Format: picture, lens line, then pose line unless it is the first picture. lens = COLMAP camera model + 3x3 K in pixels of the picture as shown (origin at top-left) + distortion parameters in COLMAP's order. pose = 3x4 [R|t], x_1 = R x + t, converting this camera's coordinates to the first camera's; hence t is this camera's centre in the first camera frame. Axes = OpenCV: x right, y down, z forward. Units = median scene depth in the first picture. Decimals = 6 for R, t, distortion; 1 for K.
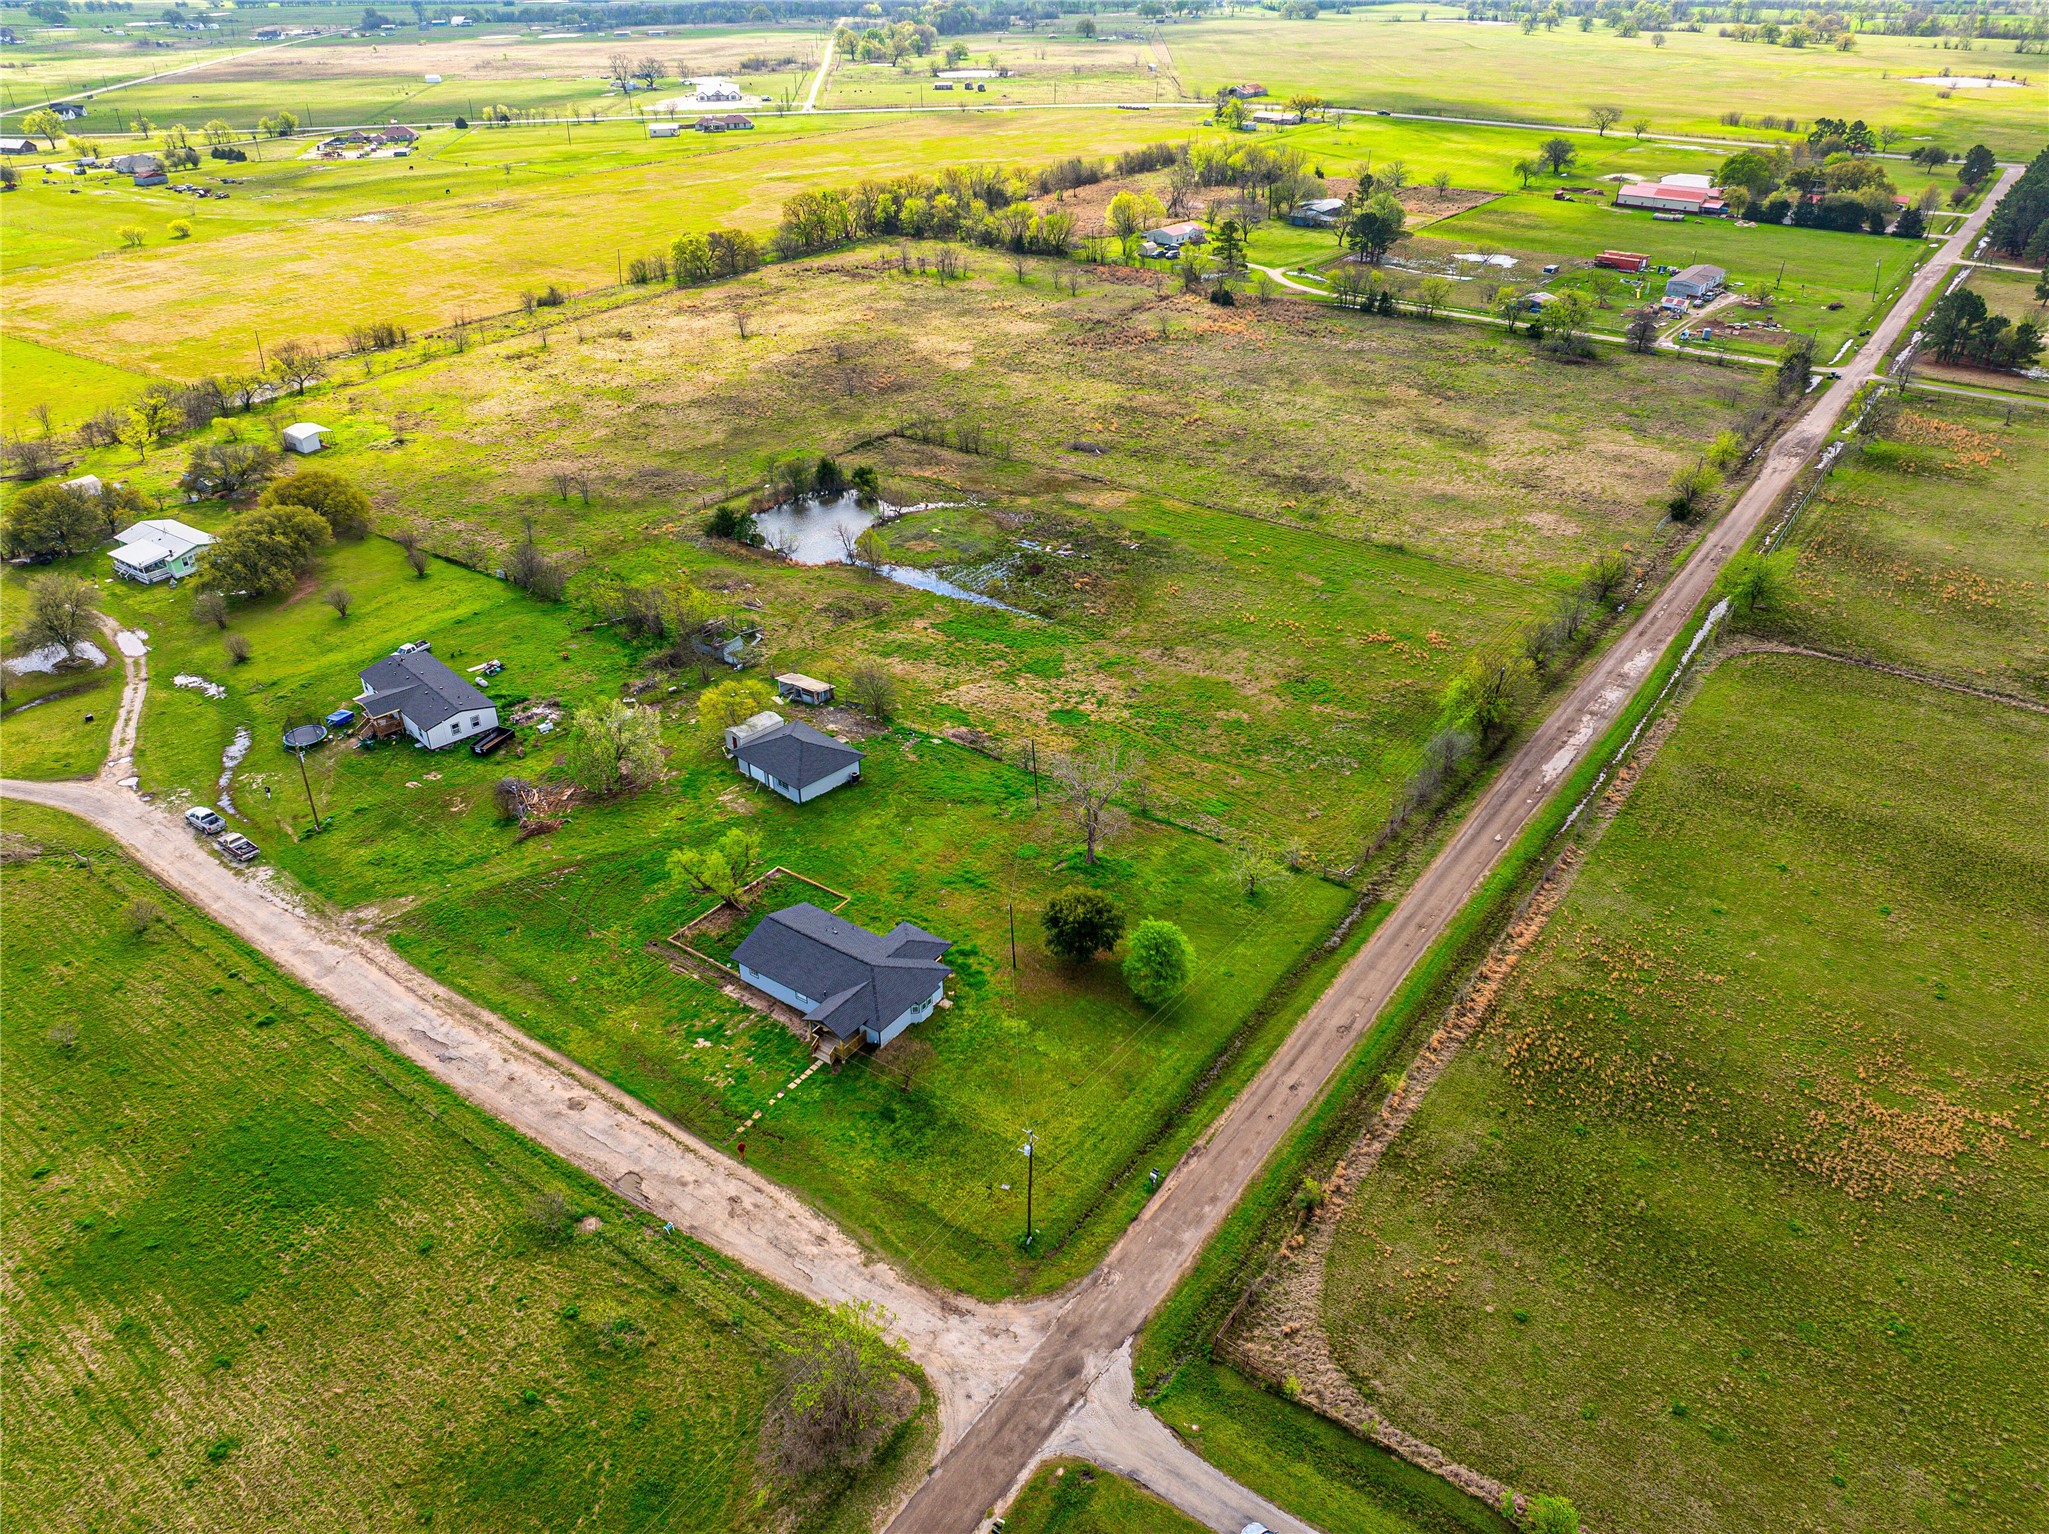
lens RADIAL K [[1429.5, 0, 1023.4], [0, 1429.5, 782.1], [0, 0, 1]] dist [-0.034033, -0.000686]
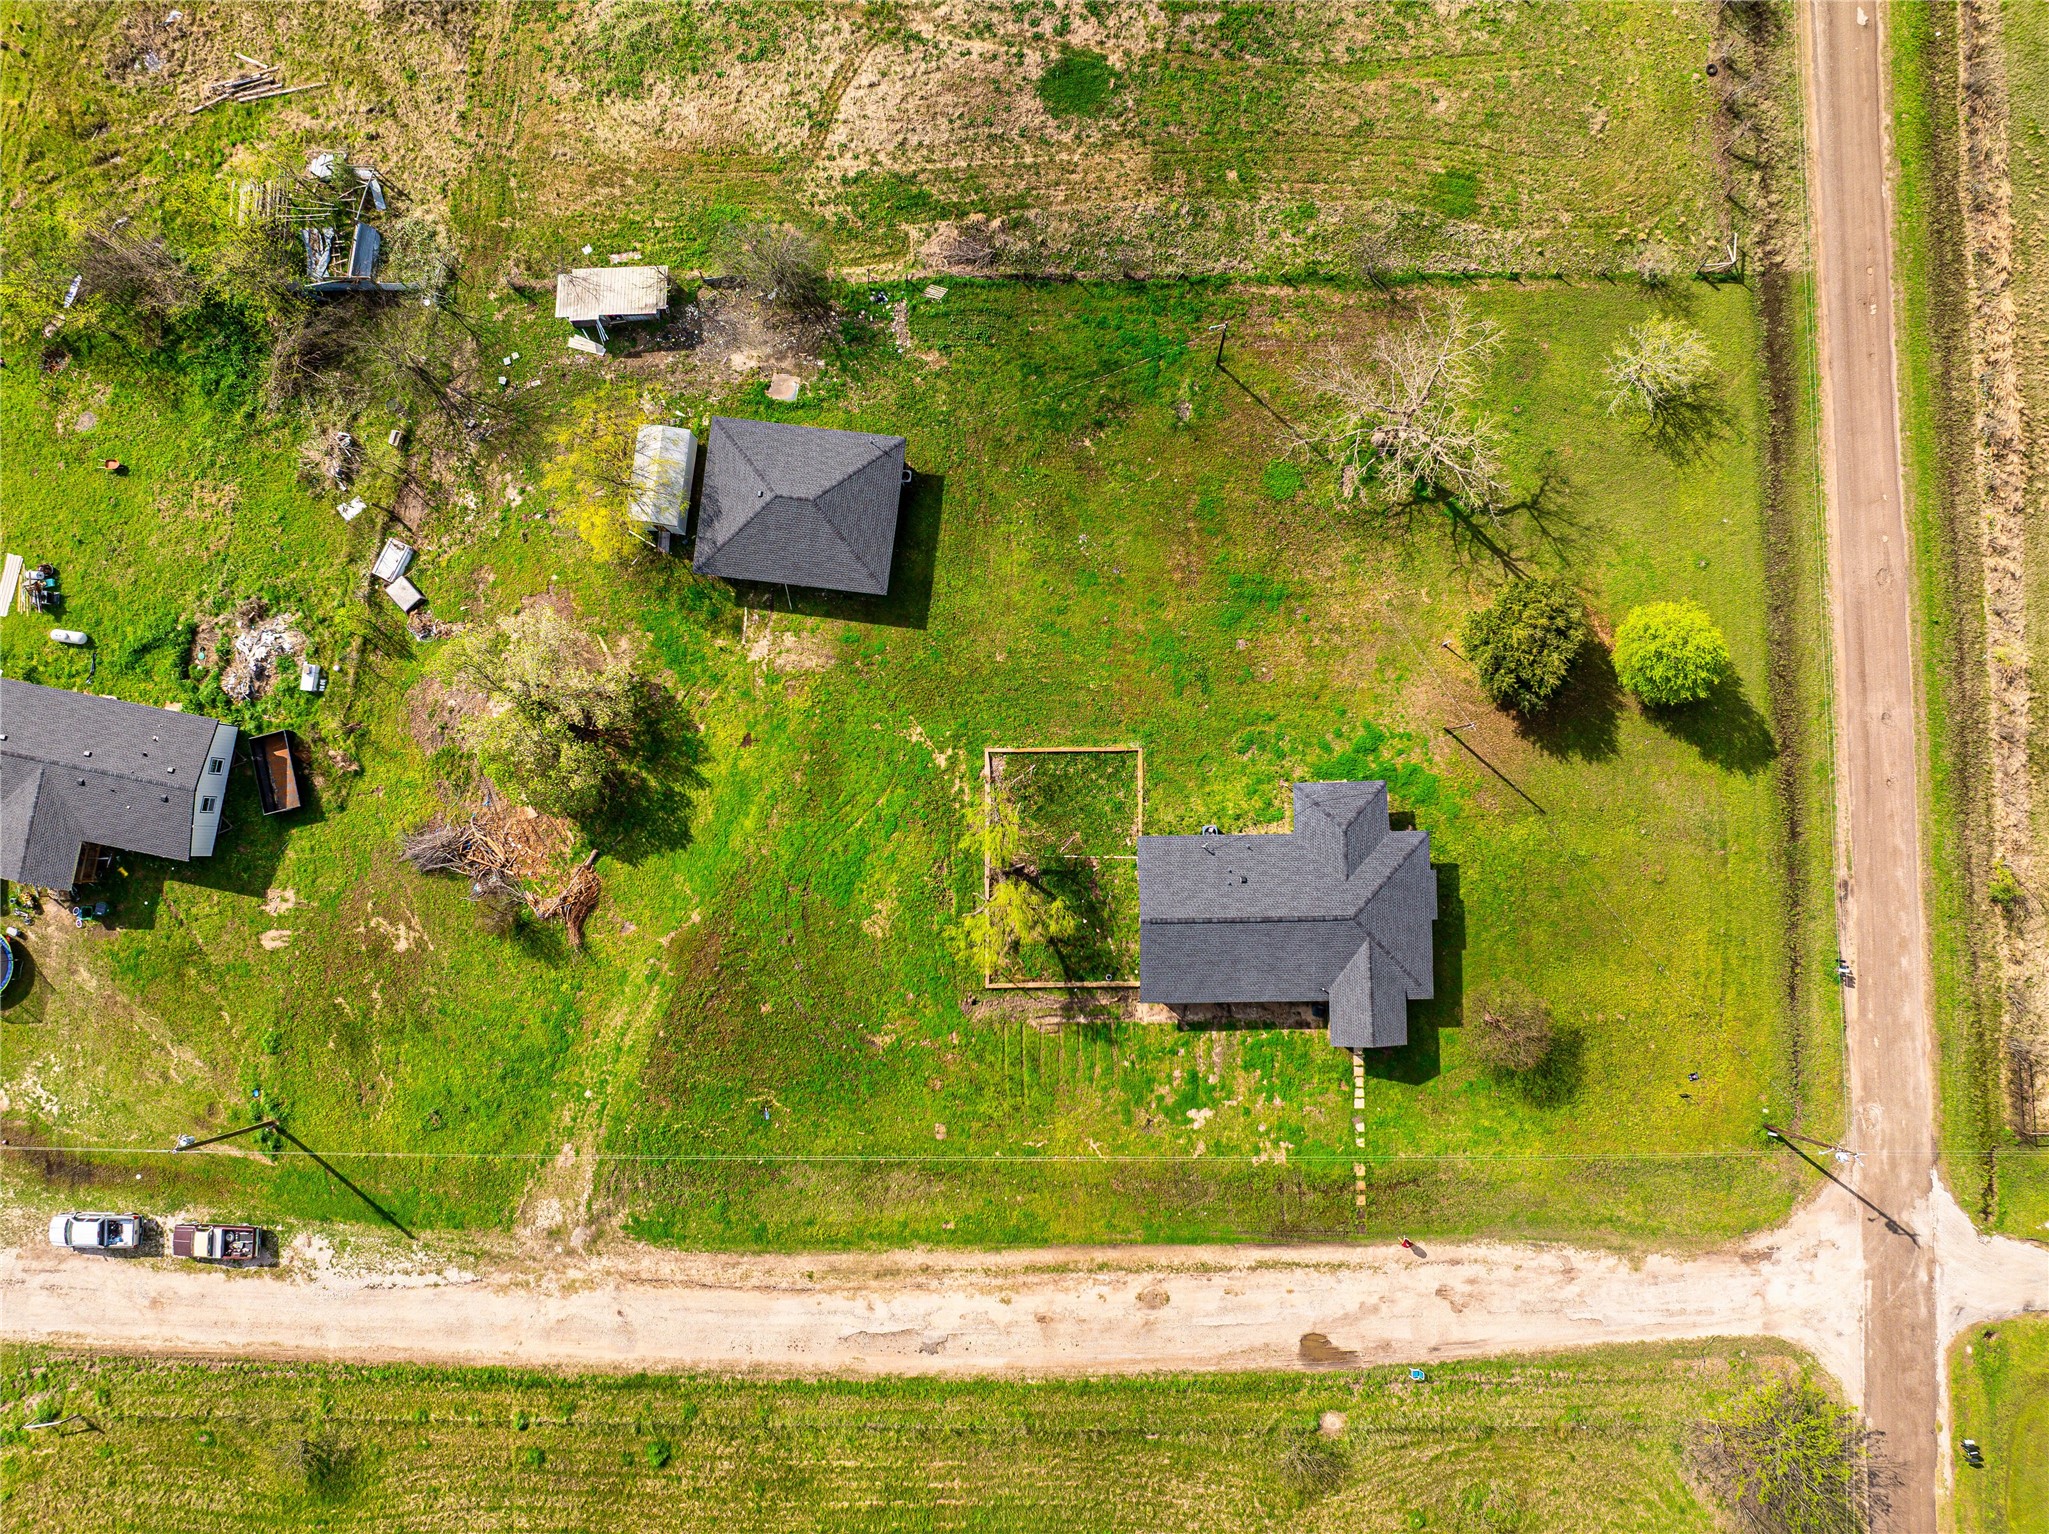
lens RADIAL K [[1423.9, 0, 1016.4], [0, 1423.9, 720.2], [0, 0, 1]] dist [-0.042495, 0.010447]
pose [[0.806826, -0.590185, 0.026691, -0.157888], [0.317533, 0.471303, 0.822828, -0.417644], [-0.498200, -0.655404, 0.567664, 0.605597]]
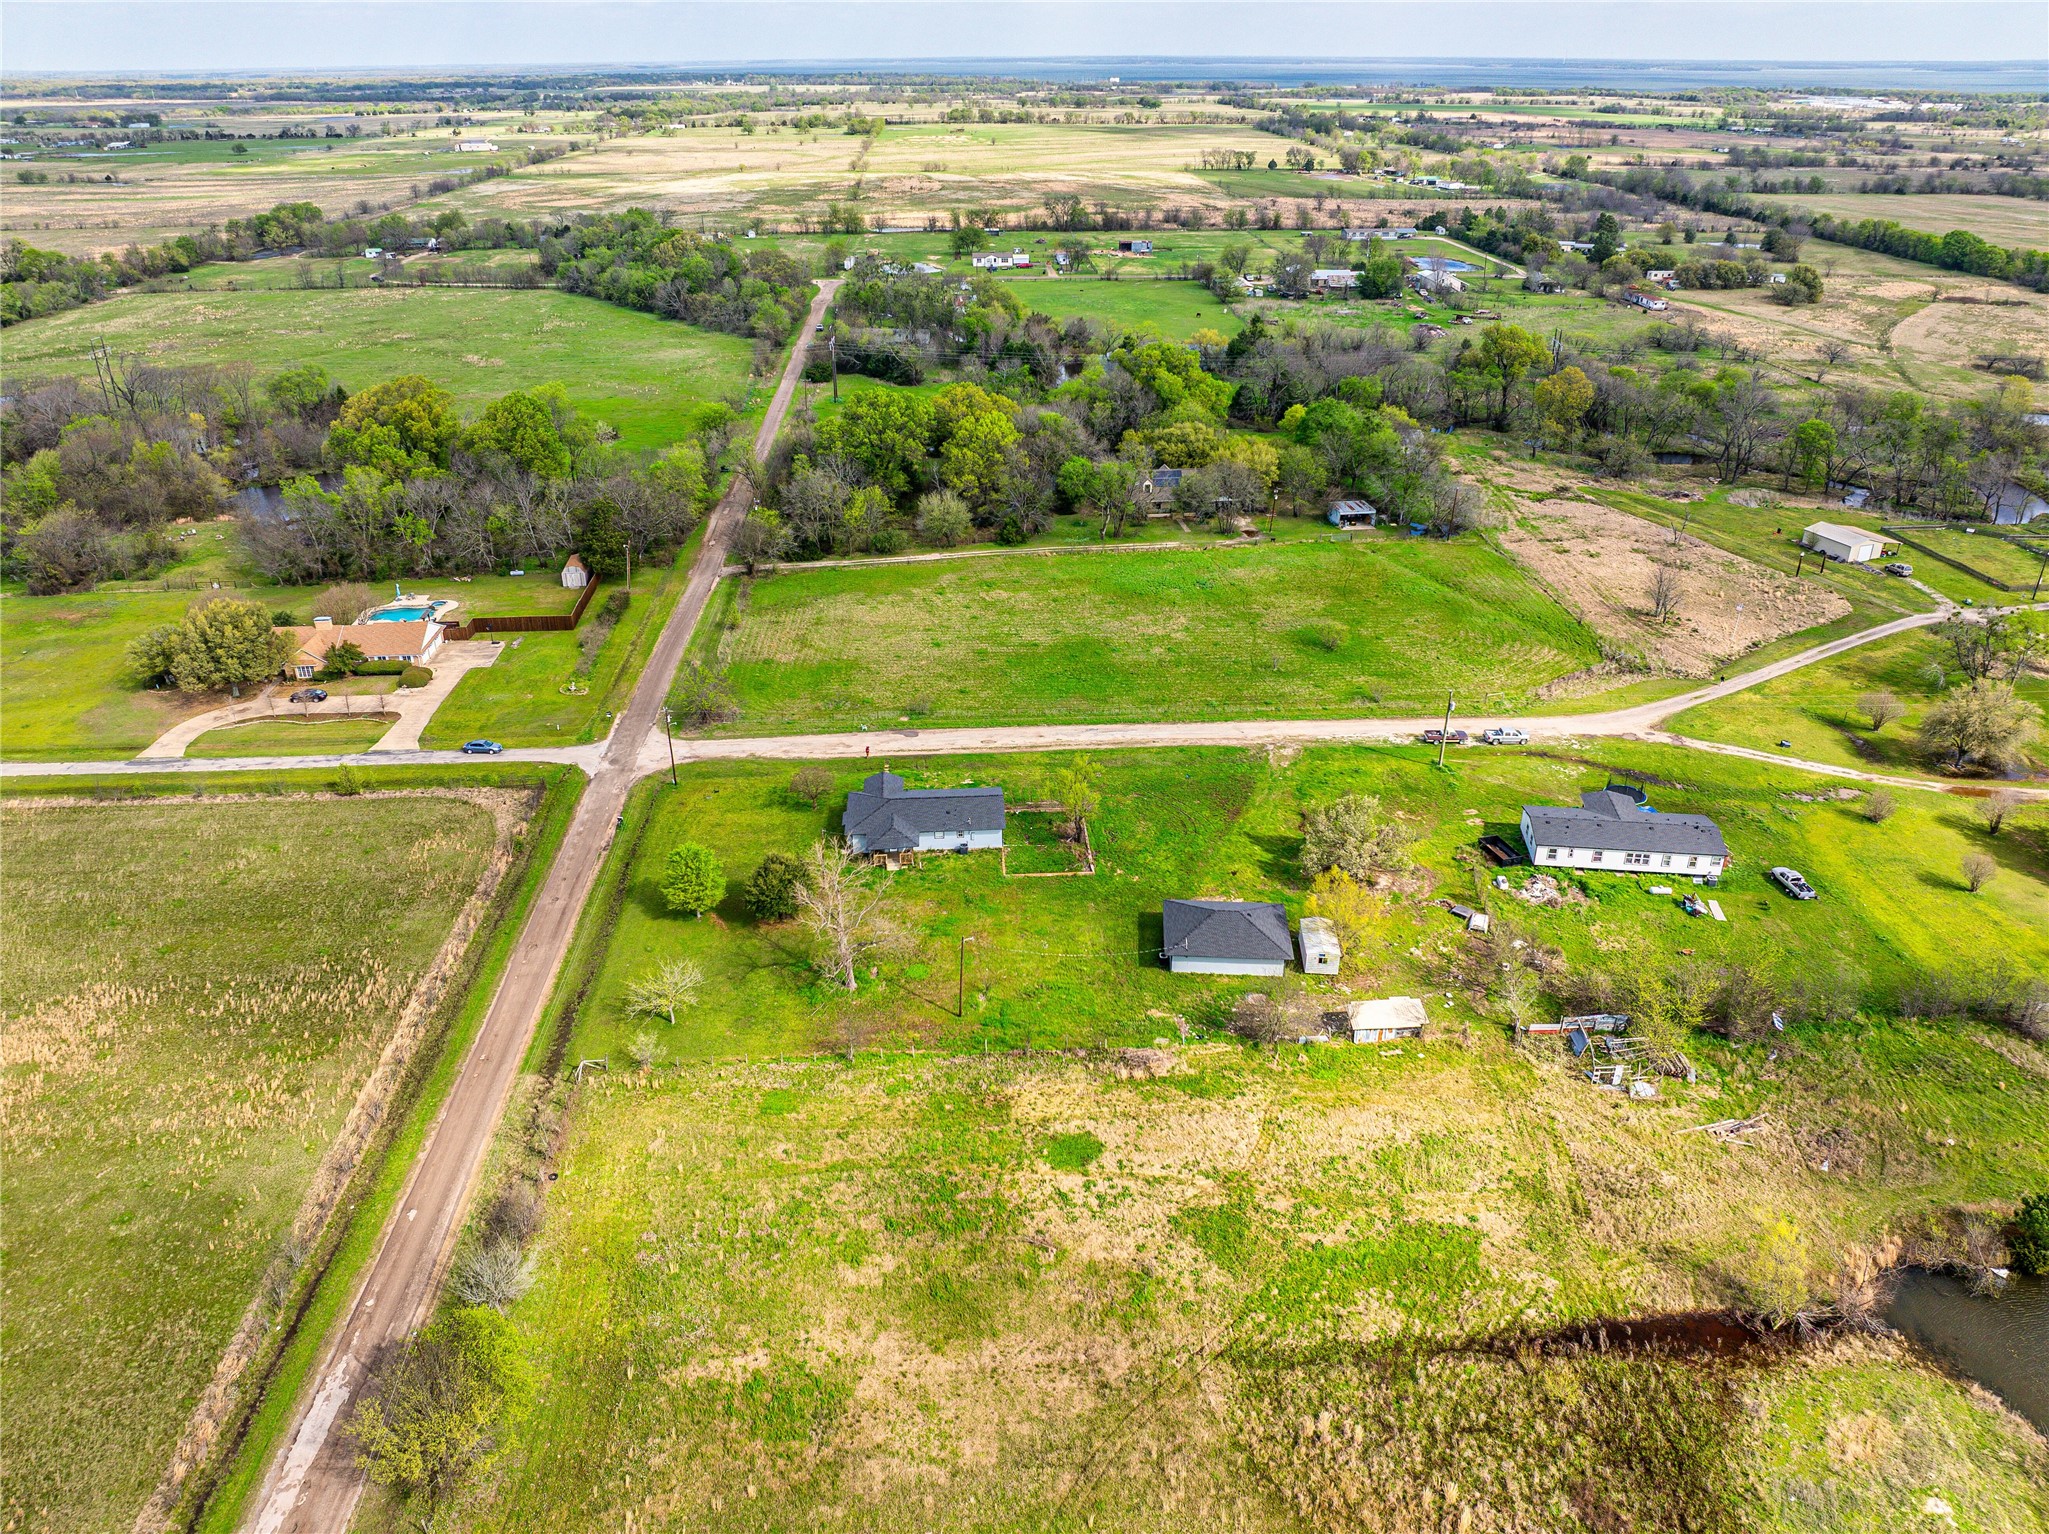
lens RADIAL K [[1429.5, 0, 1023.4], [0, 1429.5, 782.1], [0, 0, 1]] dist [-0.034033, -0.000686]
pose [[-0.775690, 0.295570, -0.557623, 0.410176], [-0.322326, 0.574094, 0.752677, -0.708001], [0.542597, 0.763580, -0.350049, 1.199957]]
